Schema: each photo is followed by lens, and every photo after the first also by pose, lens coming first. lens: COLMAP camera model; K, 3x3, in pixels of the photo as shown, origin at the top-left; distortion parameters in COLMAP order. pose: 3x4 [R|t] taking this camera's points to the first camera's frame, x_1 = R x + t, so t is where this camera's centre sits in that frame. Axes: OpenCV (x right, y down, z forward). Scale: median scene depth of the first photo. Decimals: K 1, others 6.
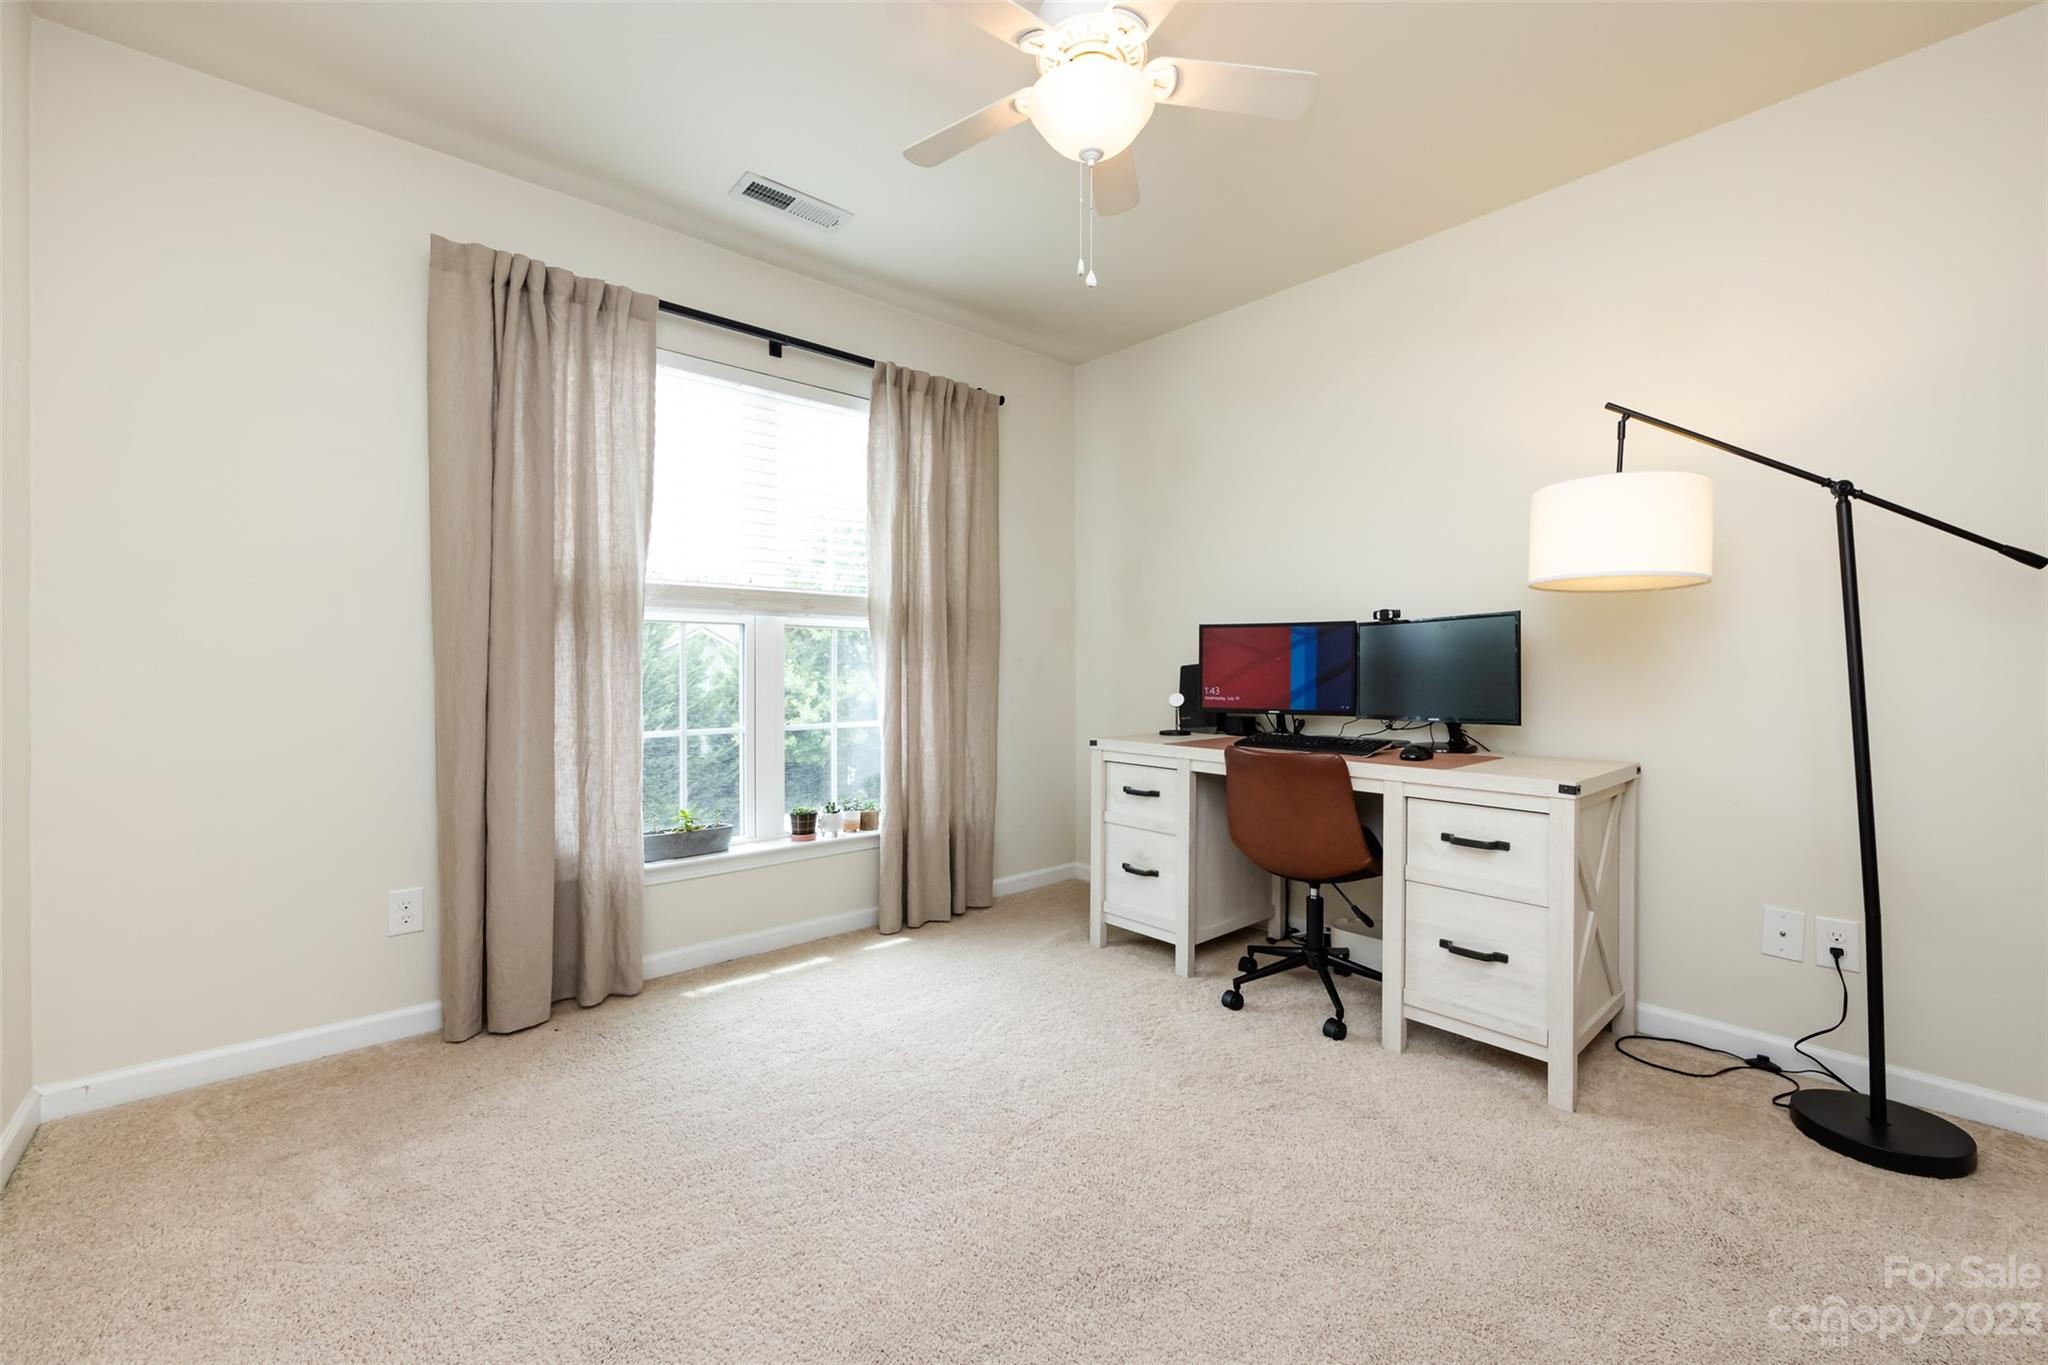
lens RADIAL K [[814.9, 0, 1014.4], [0, 814.9, 671.5], [0, 0, 1]] dist [-0.001241, -0.000384]
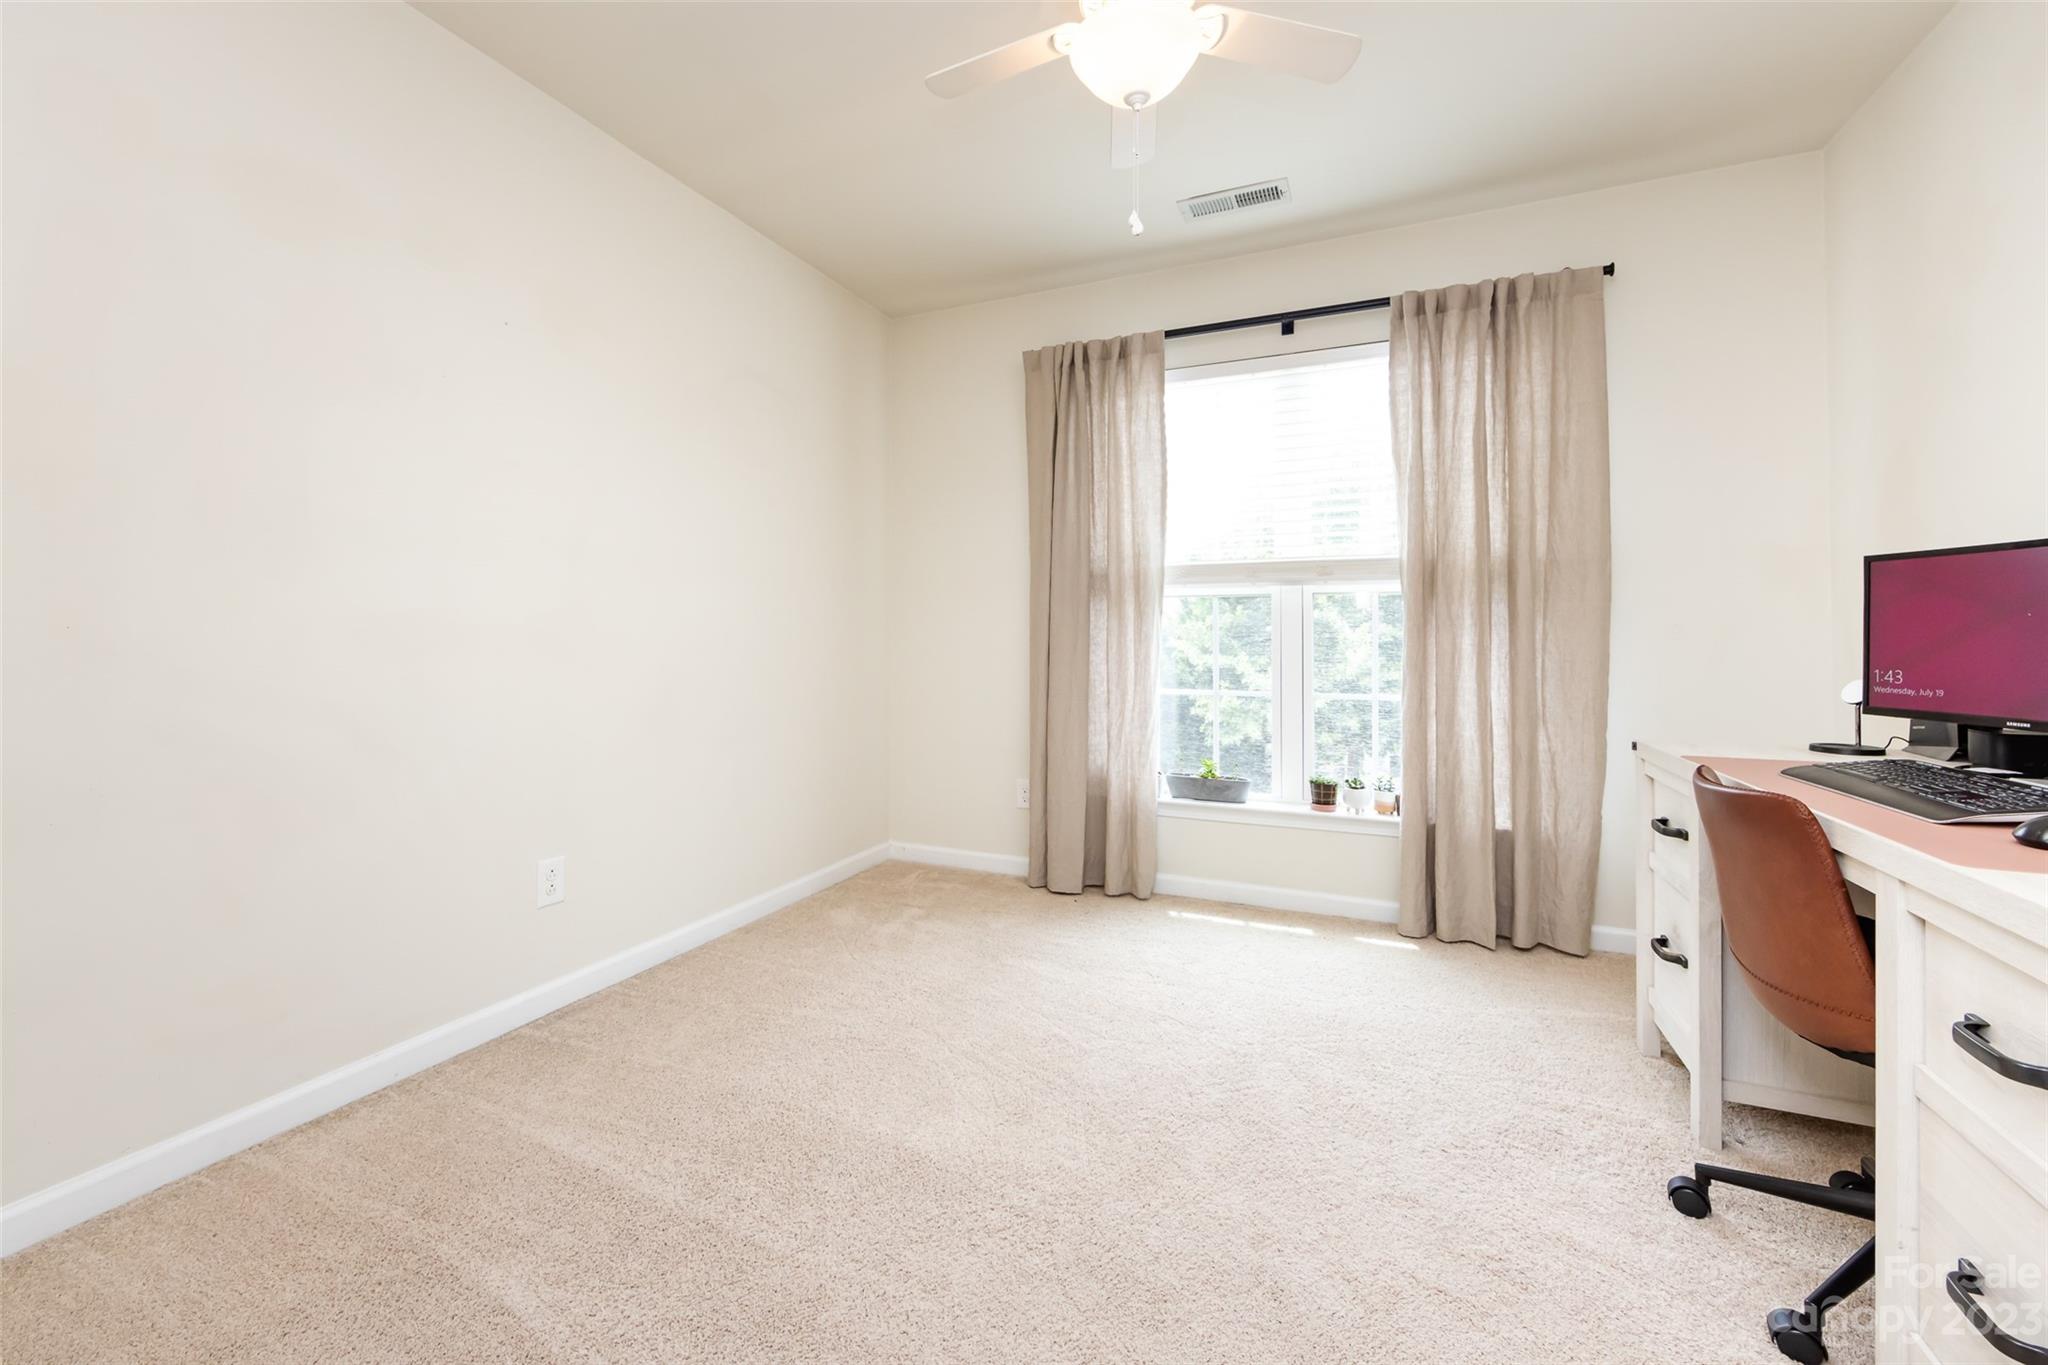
lens RADIAL K [[813.6, 0, 1027.4], [0, 813.6, 630.7], [0, 0, 1]] dist [-0.000579, 0.000036]
pose [[0.436913, -0.007147, -0.899475, 0.522378], [-0.005981, 0.999923, -0.010850, 0.002731], [0.899484, 0.010120, 0.436837, 0.272587]]
